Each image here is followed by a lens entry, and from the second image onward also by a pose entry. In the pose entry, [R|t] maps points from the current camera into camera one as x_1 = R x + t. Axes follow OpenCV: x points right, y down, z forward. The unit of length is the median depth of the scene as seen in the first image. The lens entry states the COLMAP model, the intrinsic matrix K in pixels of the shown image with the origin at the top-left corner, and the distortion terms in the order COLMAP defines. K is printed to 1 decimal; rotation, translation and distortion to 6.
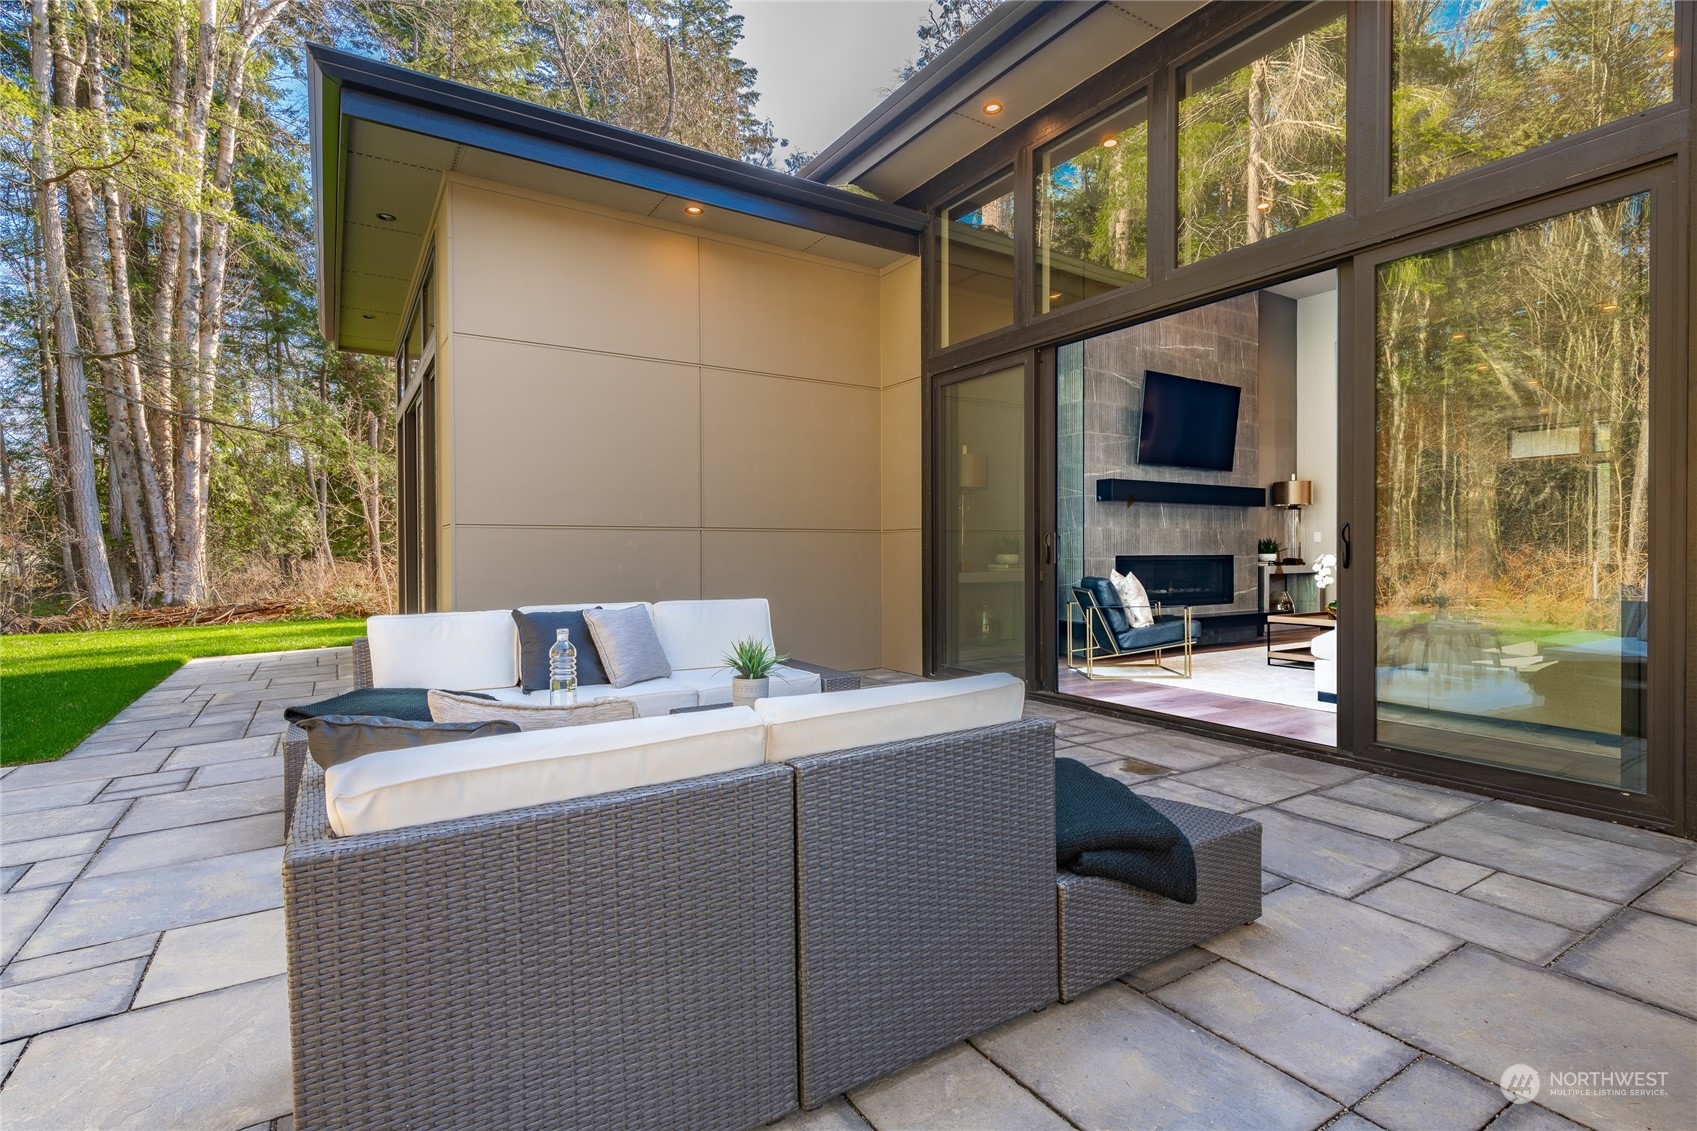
lens RADIAL K [[805.1, 0, 848.5], [0, 805.1, 565.5], [0, 0, 1]] dist [0.001458, 0.000674]
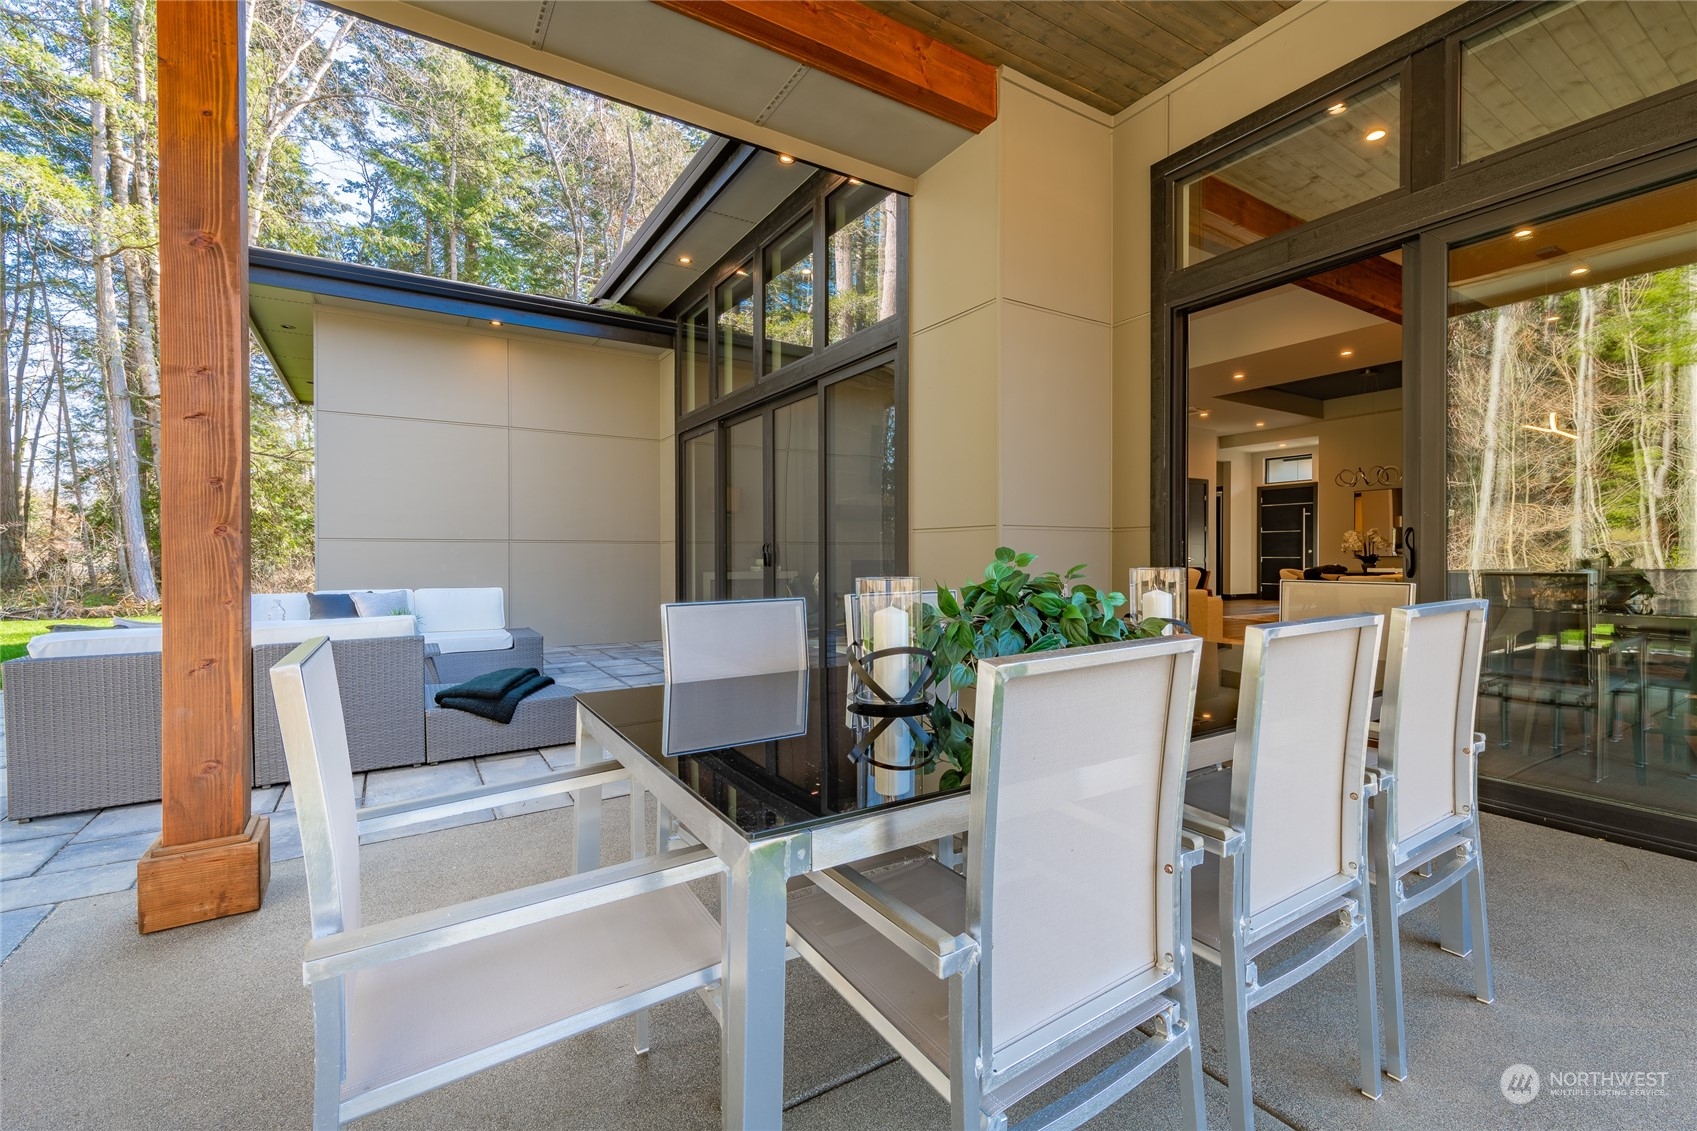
lens RADIAL K [[726.4, 0, 848.5], [0, 726.4, 565.5], [0, 0, 1]] dist [0.000461, -0.000390]
pose [[0.999981, 0.004084, -0.004545, 0.178192], [-0.004103, 0.999983, -0.004119, 0.000448], [0.004528, 0.004137, 0.999981, -0.122616]]
